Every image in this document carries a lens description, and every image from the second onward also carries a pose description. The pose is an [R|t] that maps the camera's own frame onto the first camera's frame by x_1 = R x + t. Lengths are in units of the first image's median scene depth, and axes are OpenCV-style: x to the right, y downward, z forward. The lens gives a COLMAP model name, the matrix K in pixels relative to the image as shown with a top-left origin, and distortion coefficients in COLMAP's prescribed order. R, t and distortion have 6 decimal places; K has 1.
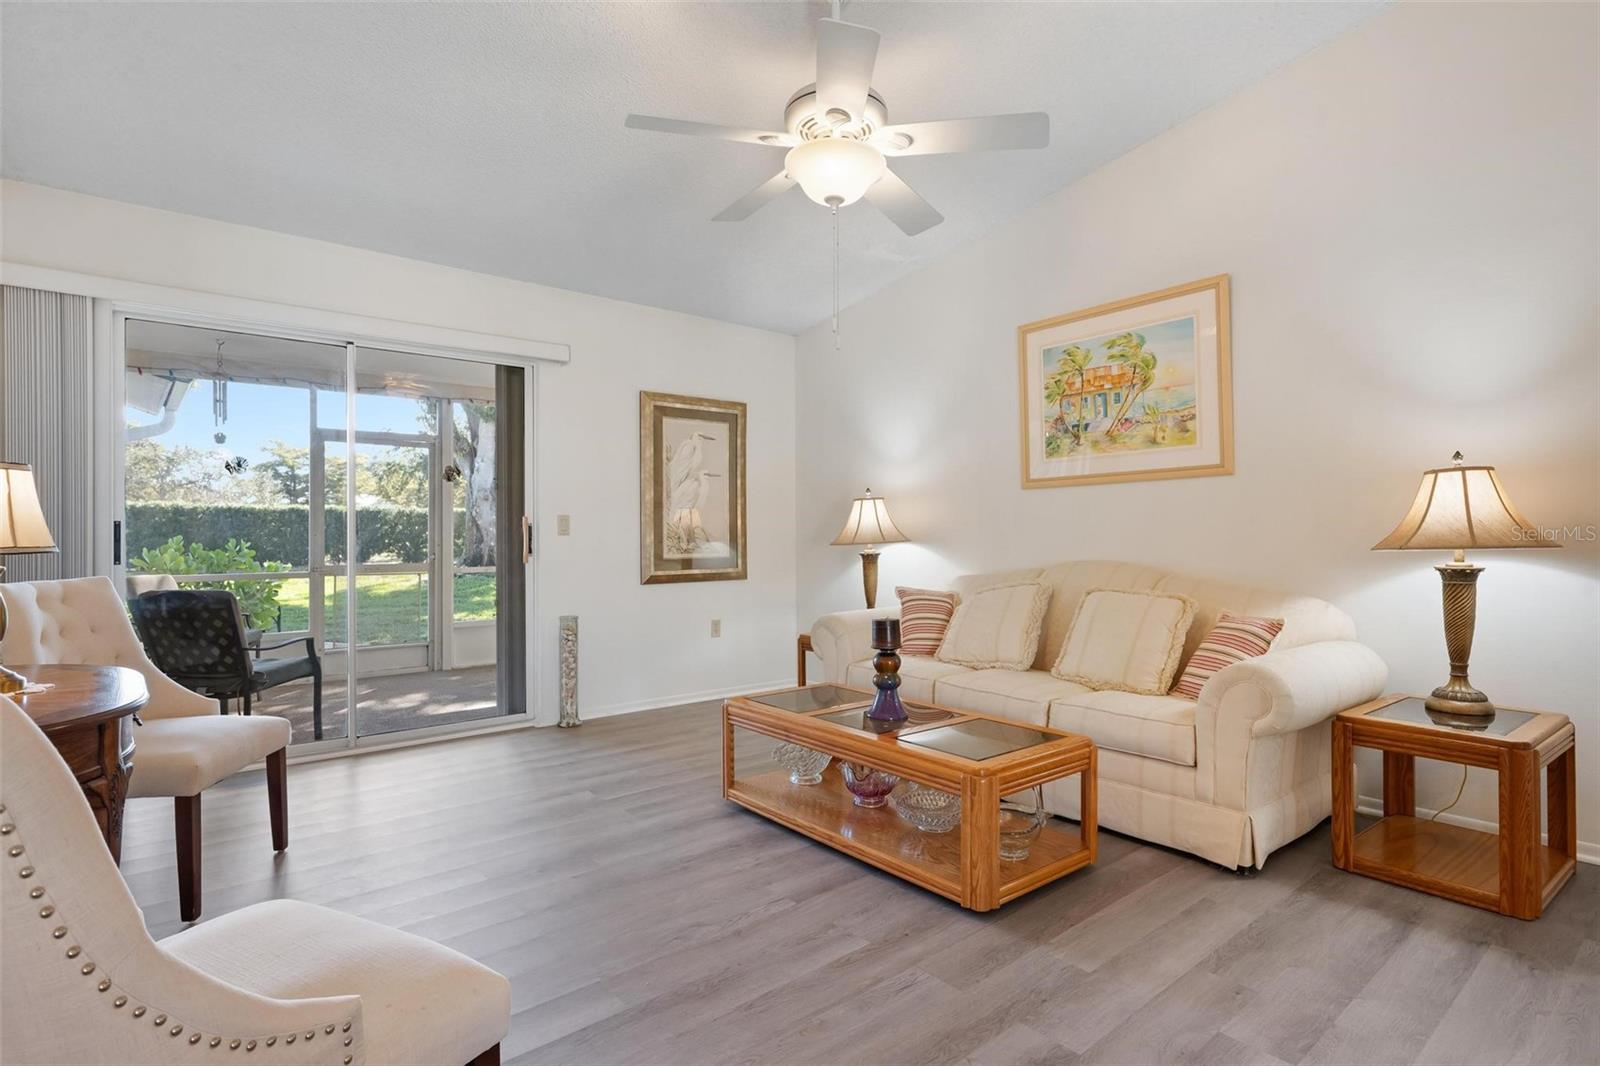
lens RADIAL K [[804.7, 0, 795.1], [0, 804.7, 535.5], [0, 0, 1]] dist [0.000957, -0.002541]
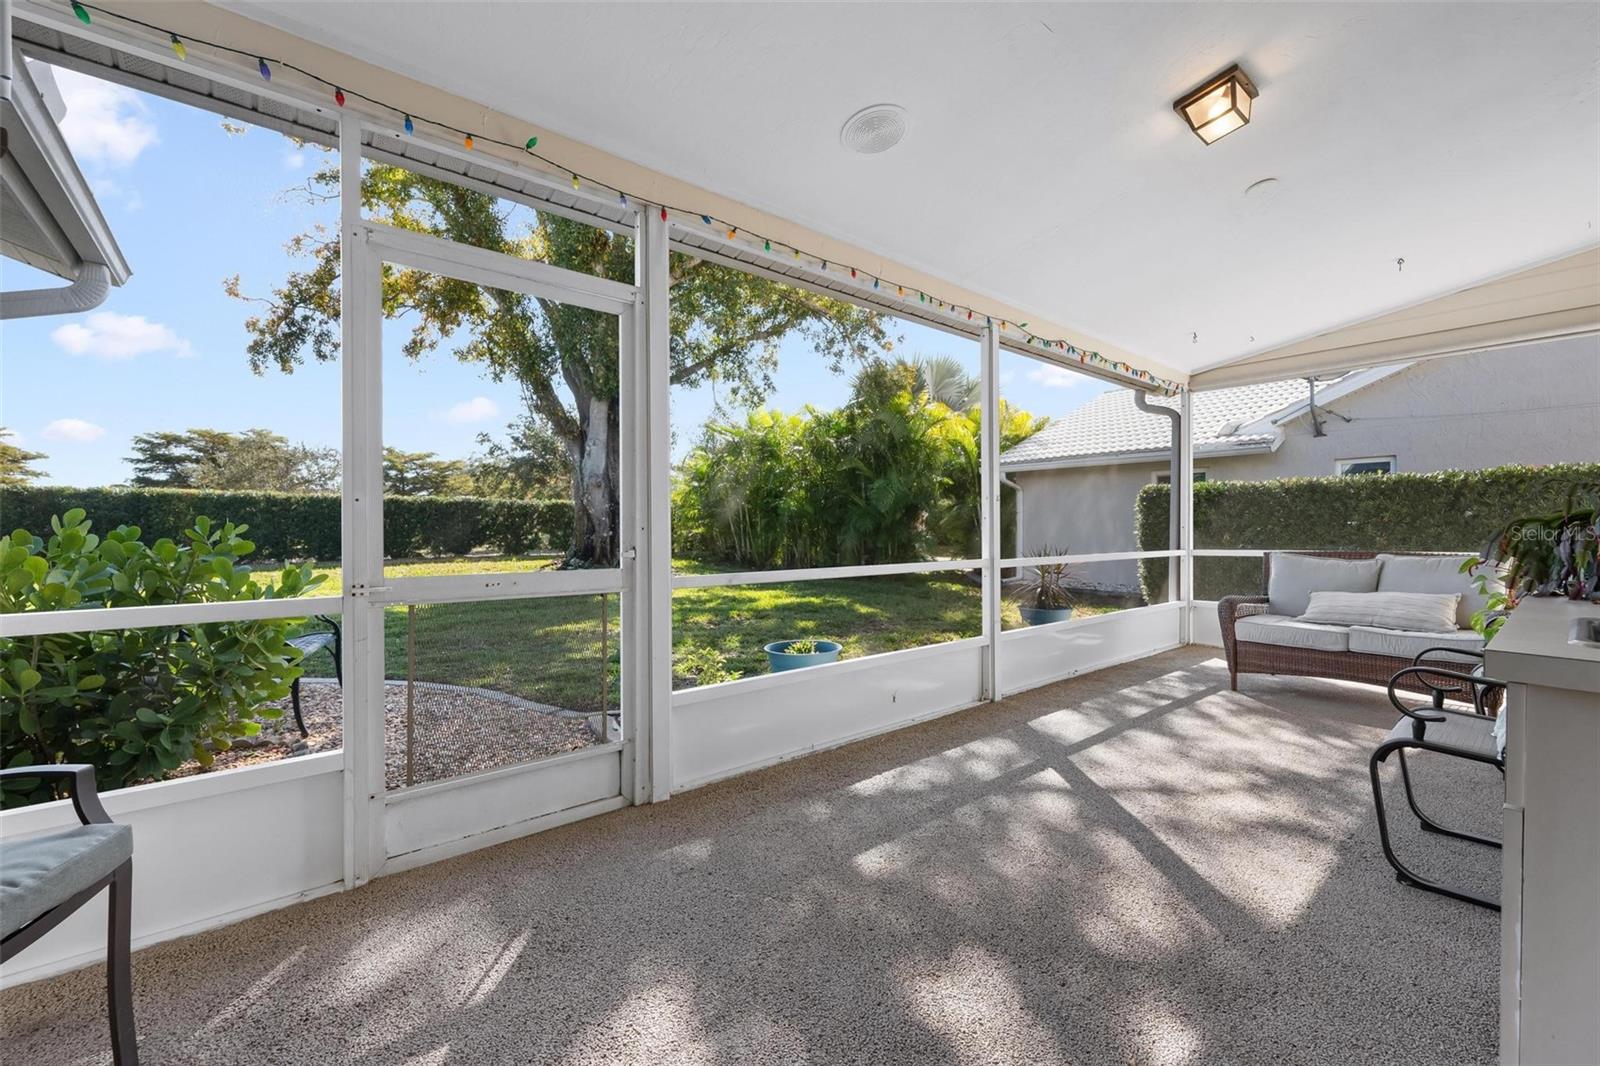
lens RADIAL K [[665.7, 0, 802.5], [0, 665.7, 530.9], [0, 0, 1]] dist [-0.002715, 0.000013]
pose [[0.999805, -0.003920, -0.019365, -0.408565], [0.003968, 0.999989, 0.002436, 0.015372], [0.019355, -0.002513, 0.999810, 0.740307]]
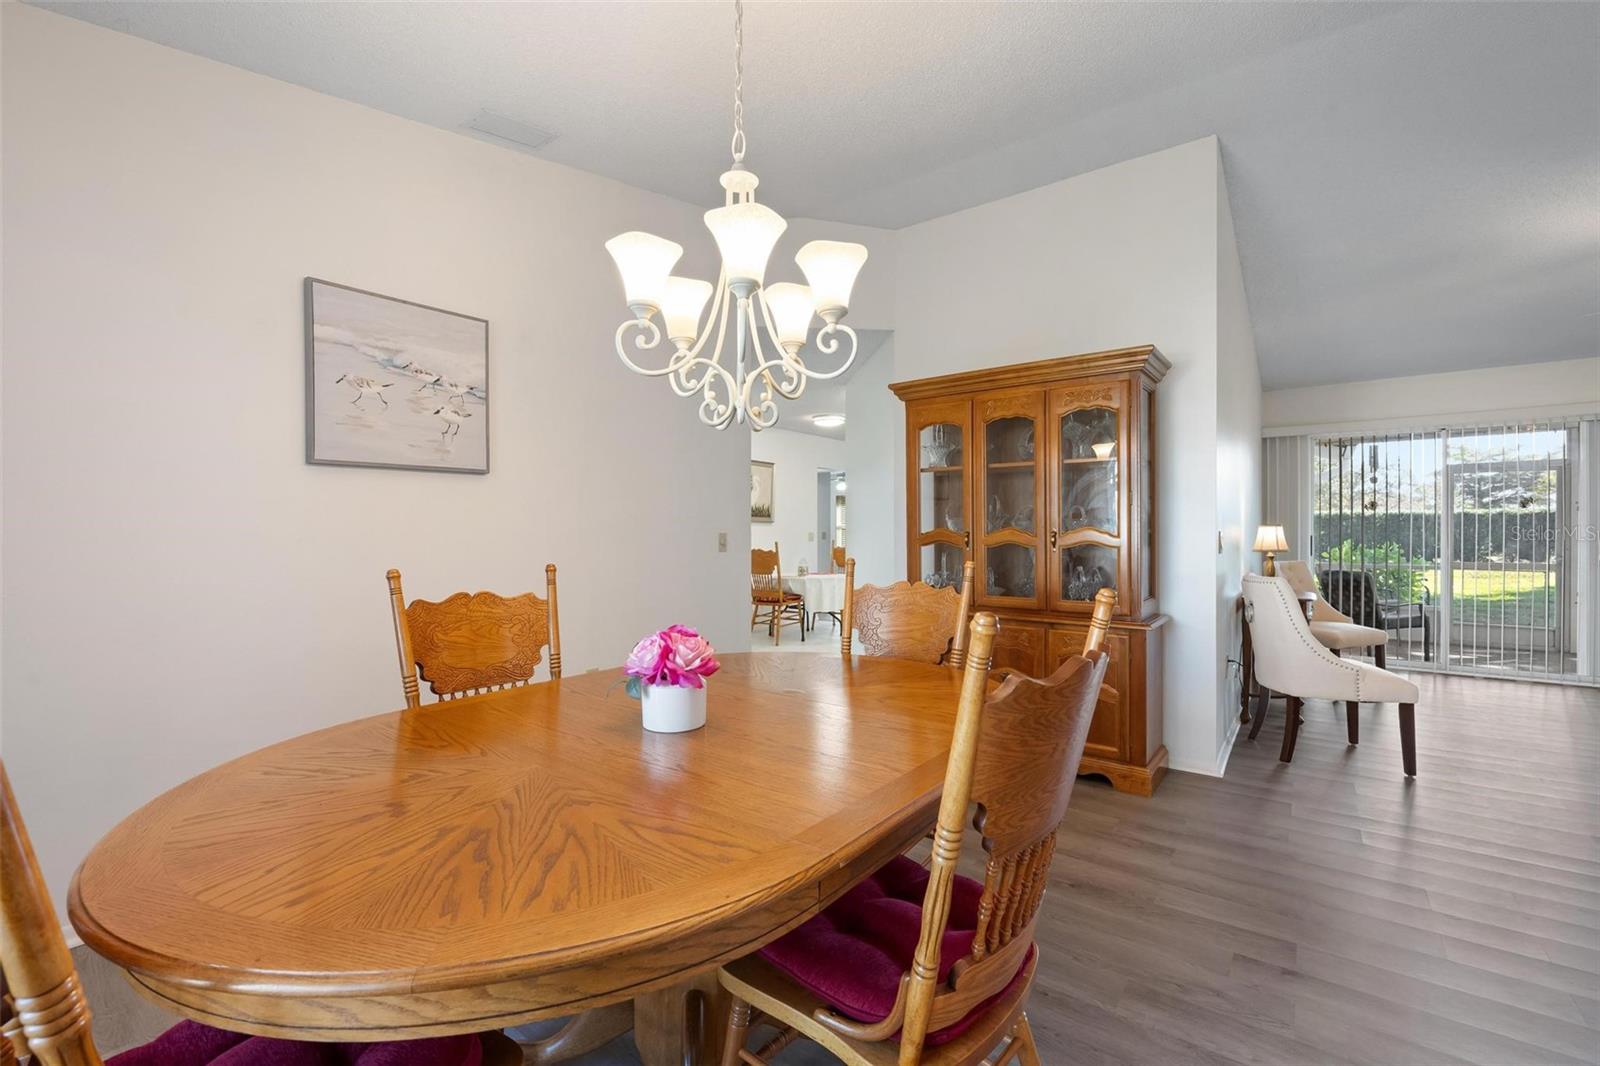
lens RADIAL K [[665.7, 0, 810.5], [0, 665.7, 526.0], [0, 0, 1]] dist [-0.002715, 0.000013]
pose [[0.215617, -0.005746, -0.976461, 0.513084], [-0.003385, 0.999972, -0.006632, -0.022861], [0.976472, 0.004736, 0.215592, -0.585759]]
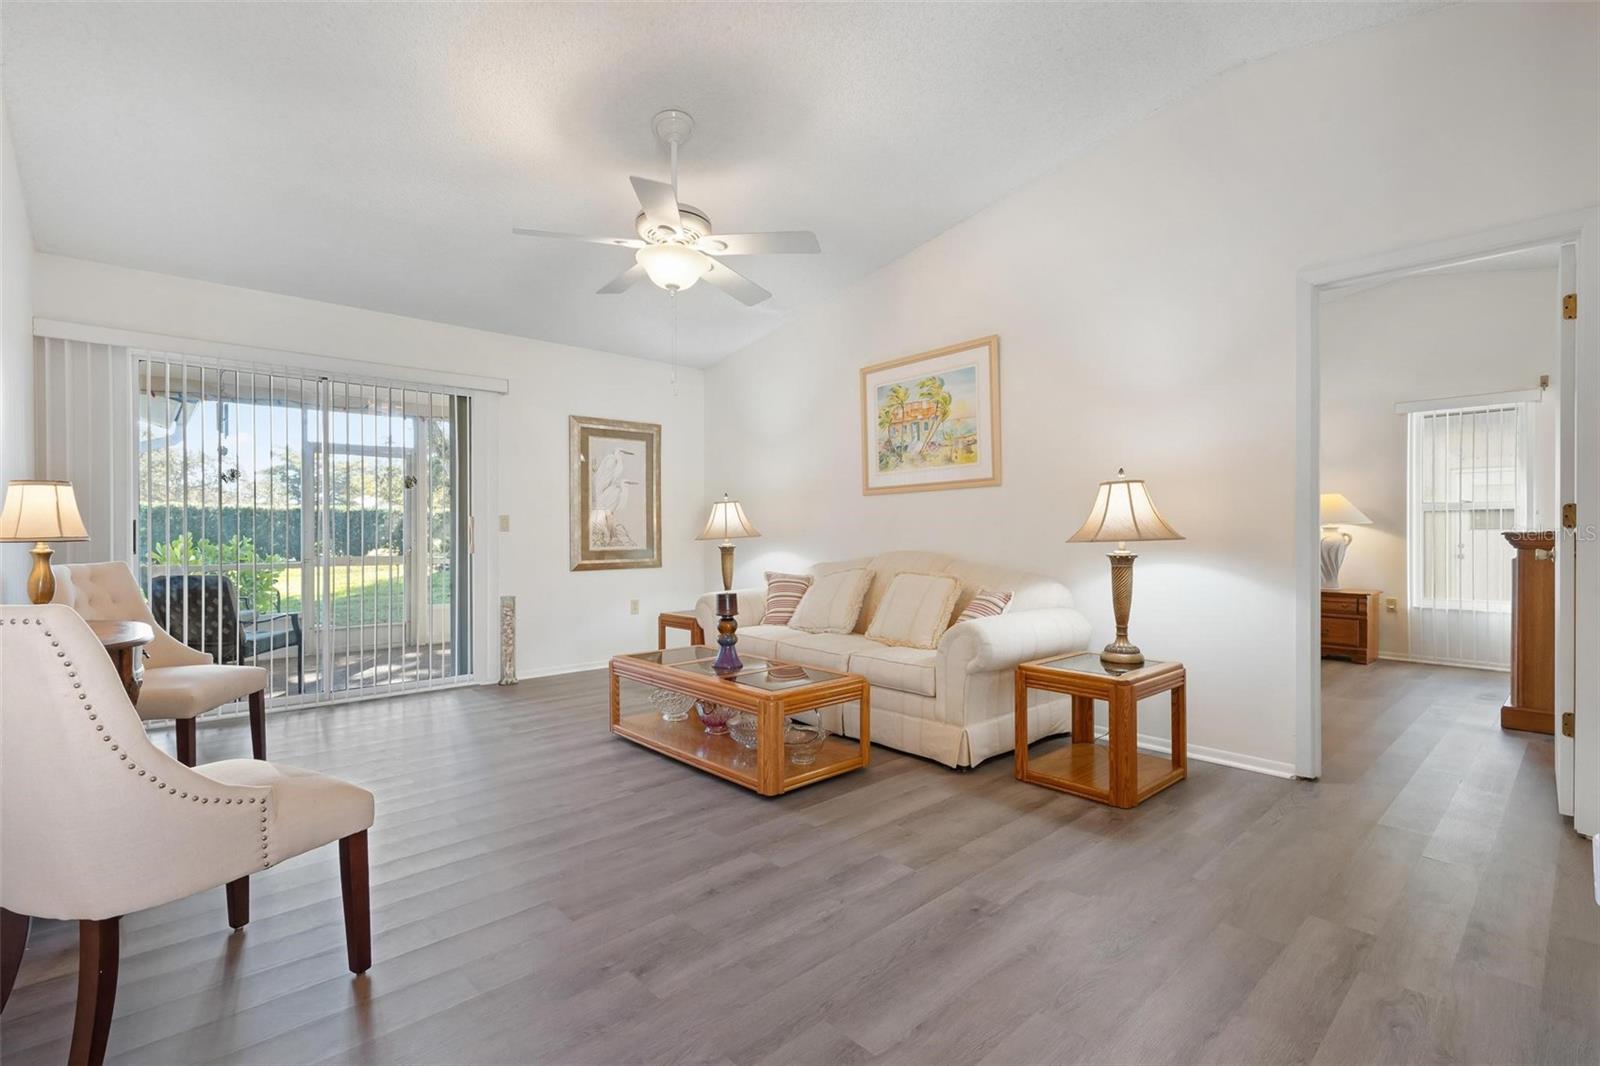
lens RADIAL K [[721.6, 0, 794.5], [0, 721.6, 536.1], [0, 0, 1]] dist [-0.000251, -0.001420]
pose [[0.999171, -0.000291, 0.040705, 0.135473], [0.000123, 0.999992, 0.004112, 0.002678], [-0.040706, -0.004104, 0.999163, -0.157768]]
